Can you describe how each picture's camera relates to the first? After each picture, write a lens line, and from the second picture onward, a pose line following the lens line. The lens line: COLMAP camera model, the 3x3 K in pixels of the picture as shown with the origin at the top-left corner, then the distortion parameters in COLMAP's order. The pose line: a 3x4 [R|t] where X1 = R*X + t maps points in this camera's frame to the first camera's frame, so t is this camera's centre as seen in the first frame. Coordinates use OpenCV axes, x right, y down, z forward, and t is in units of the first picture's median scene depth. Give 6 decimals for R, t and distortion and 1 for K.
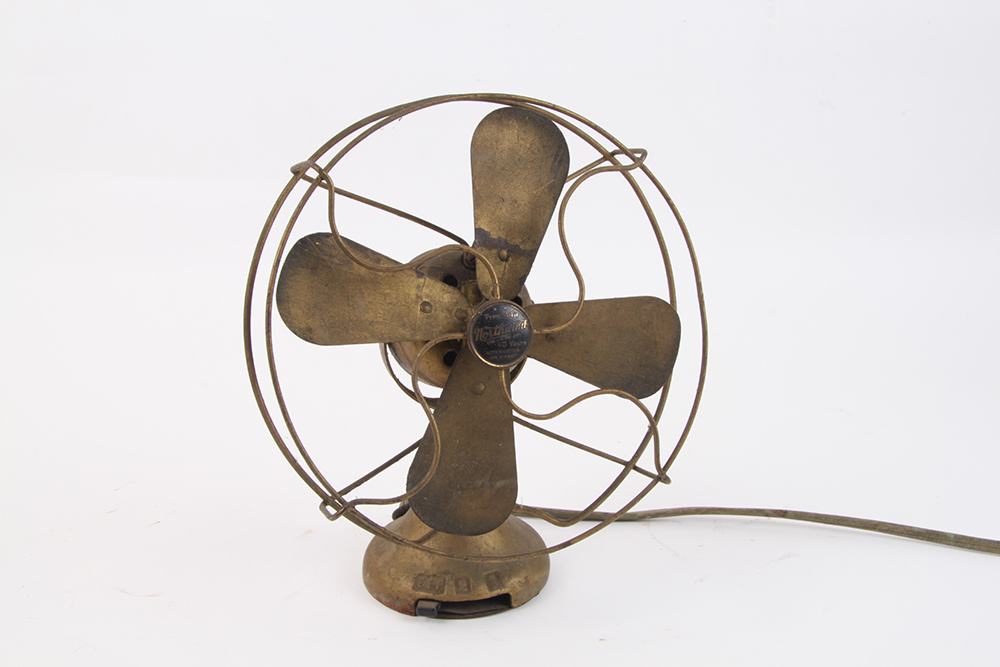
lens RADIAL K [[1419.3, 0, 507.6], [0, 1419.3, 326.4], [0, 0, 1]] dist [-0.023963, 0.000000]
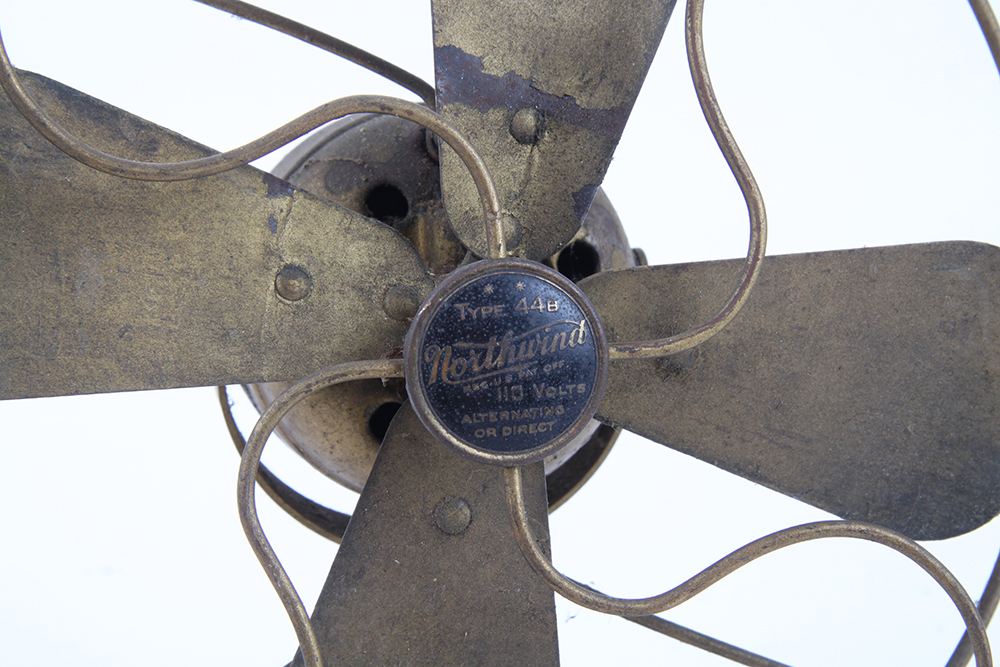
lens RADIAL K [[2388.9, 0, 501.8], [0, 2388.9, 336.8], [0, 0, 1]] dist [0.008414, 0.000000]
pose [[0.991018, -0.000639, -0.133727, 0.068252], [0.006099, 0.999164, 0.040423, -0.023089], [0.133590, -0.040875, 0.990193, 0.434221]]
